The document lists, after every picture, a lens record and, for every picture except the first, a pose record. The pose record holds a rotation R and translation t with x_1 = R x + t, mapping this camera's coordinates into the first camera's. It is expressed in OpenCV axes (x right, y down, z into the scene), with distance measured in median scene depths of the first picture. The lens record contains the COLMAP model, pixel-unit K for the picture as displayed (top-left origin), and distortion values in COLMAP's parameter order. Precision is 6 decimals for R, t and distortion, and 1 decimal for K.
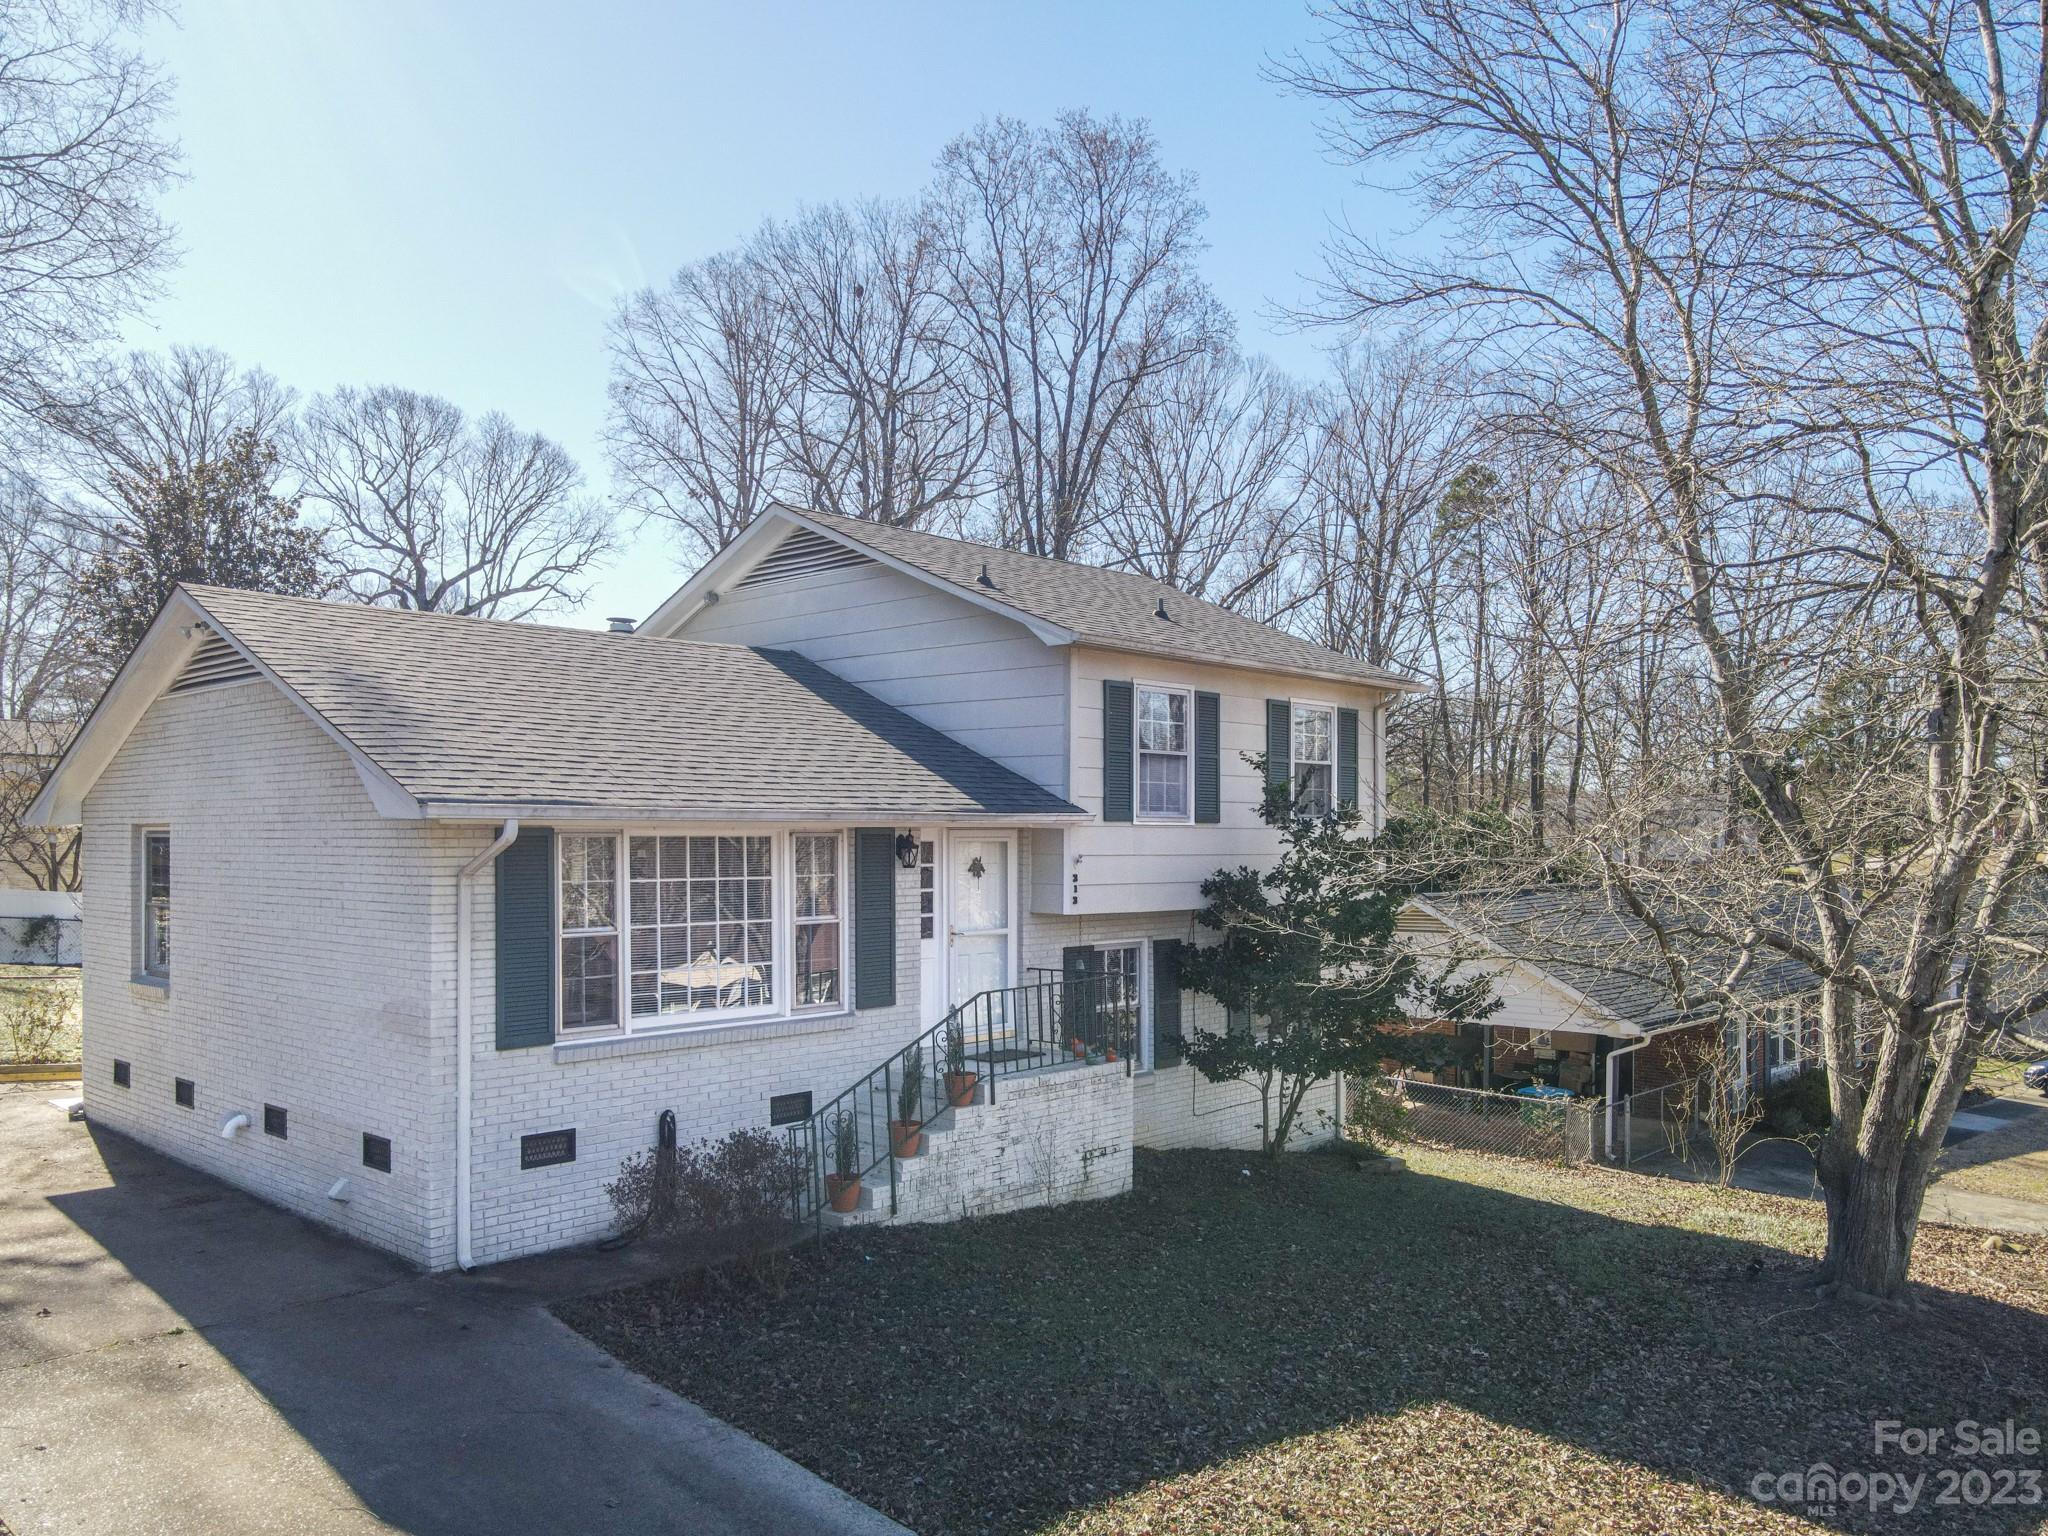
lens RADIAL K [[1507.2, 0, 1025.3], [0, 1507.2, 780.4], [0, 0, 1]] dist [0.005479, 0.011670]
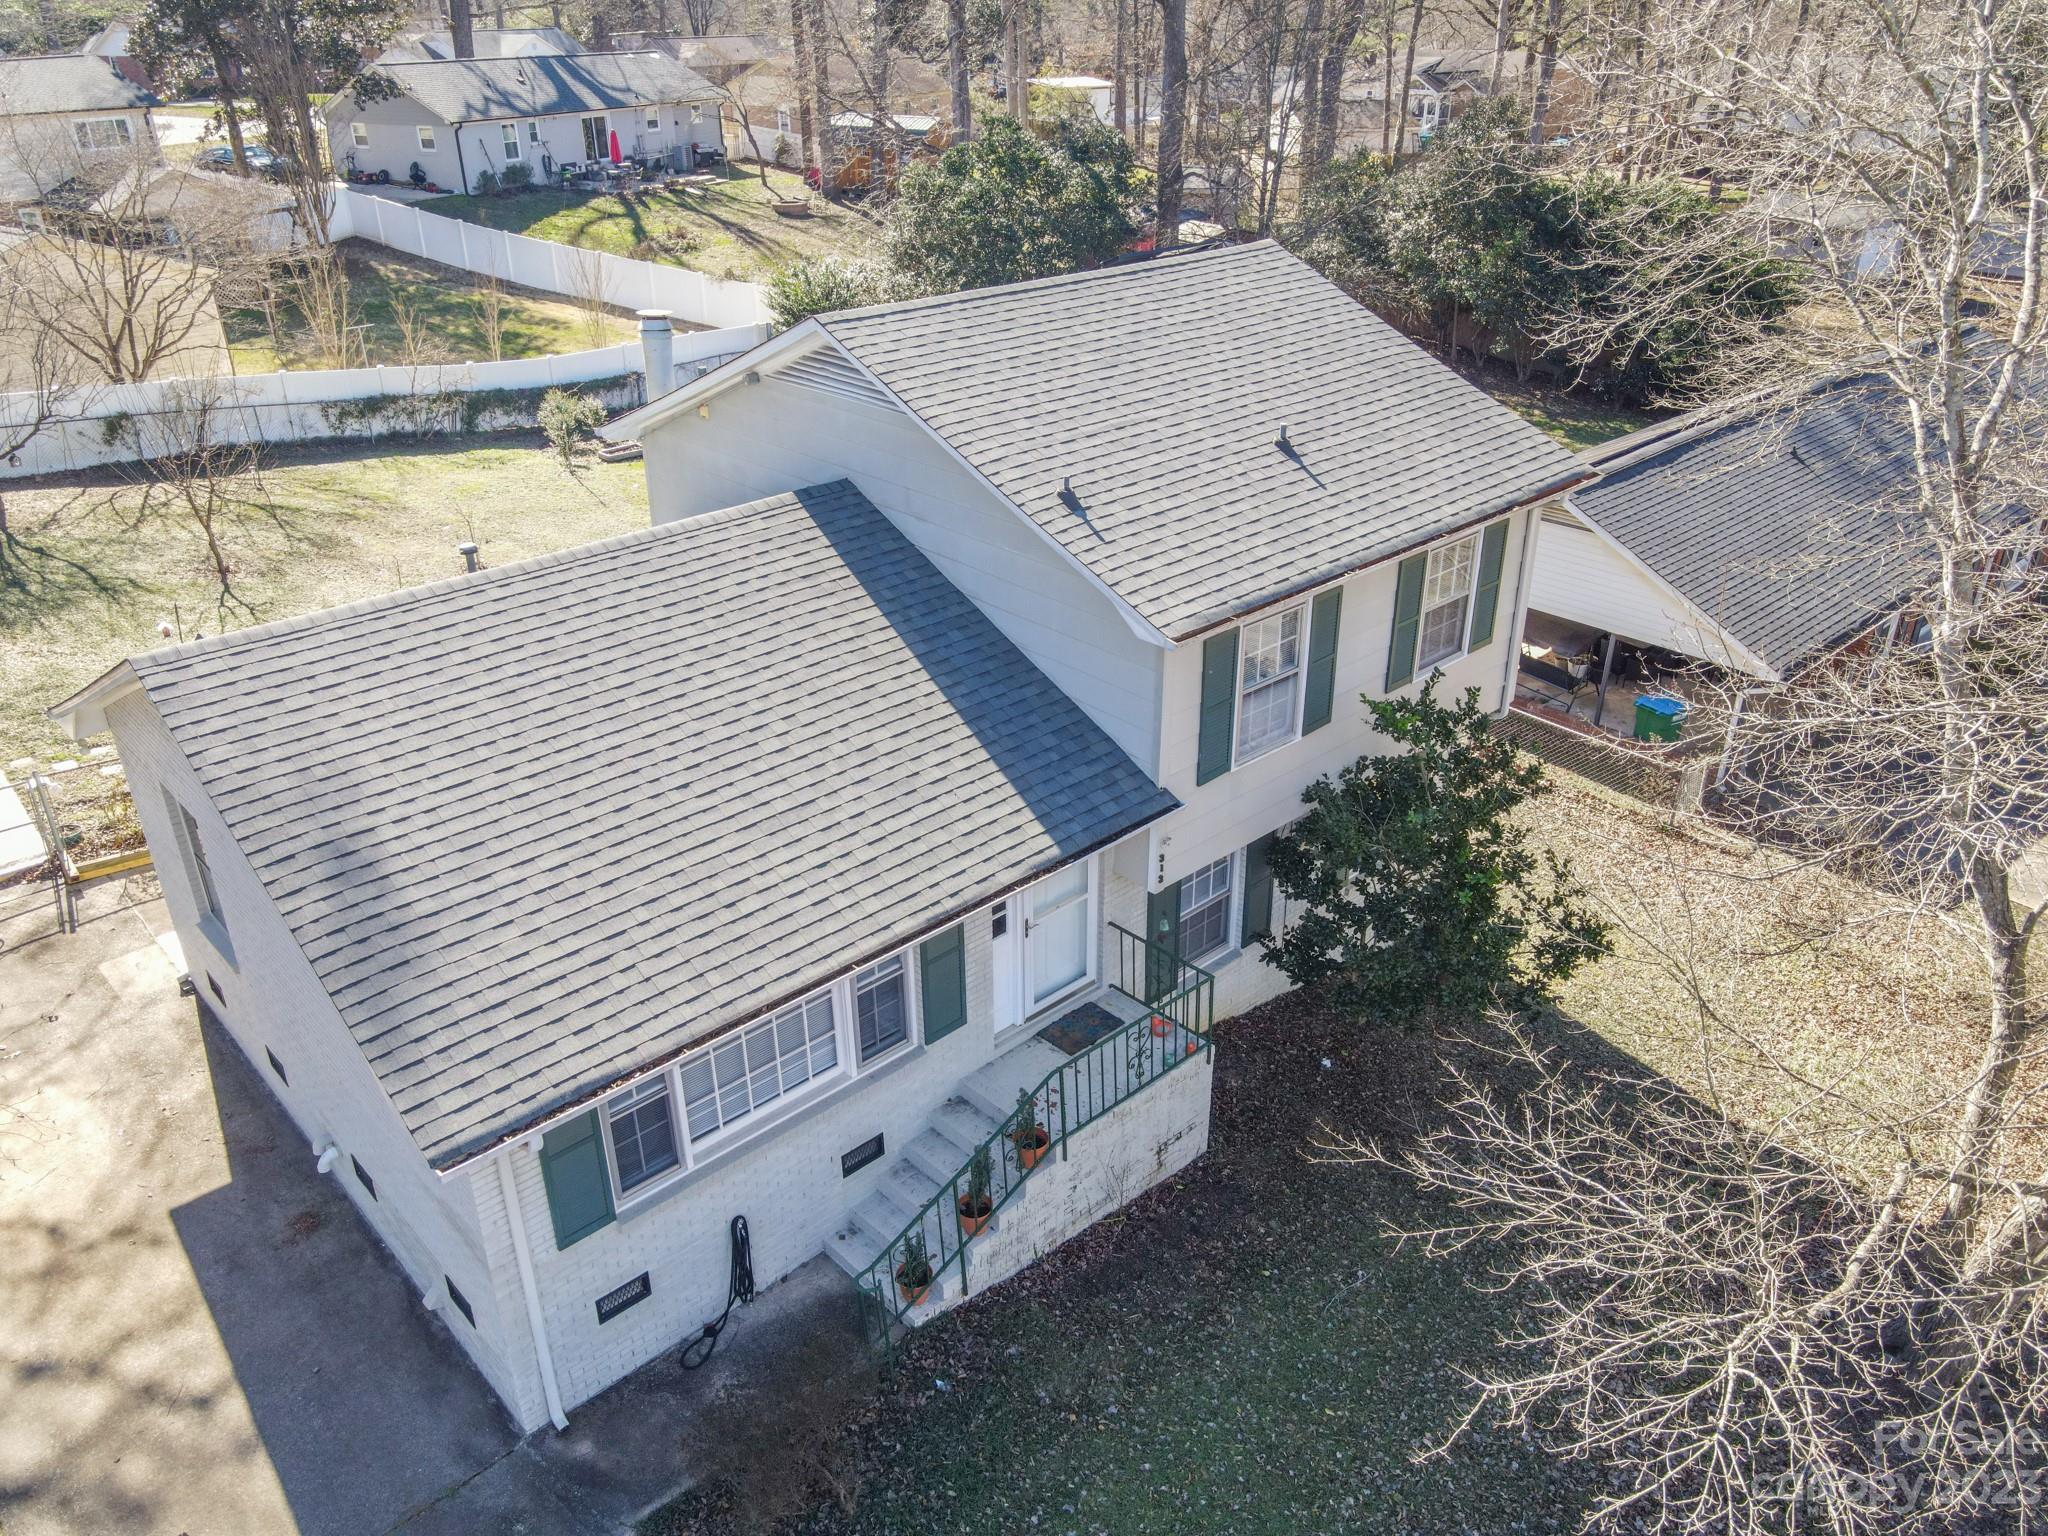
lens RADIAL K [[1507.2, 0, 1019.2], [0, 1507.2, 767.2], [0, 0, 1]] dist [0.005479, 0.011670]
pose [[0.997256, 0.027973, -0.068538, 0.008677], [0.006500, 0.889188, 0.457495, -0.433538], [0.073741, -0.456685, 0.886567, 0.221549]]
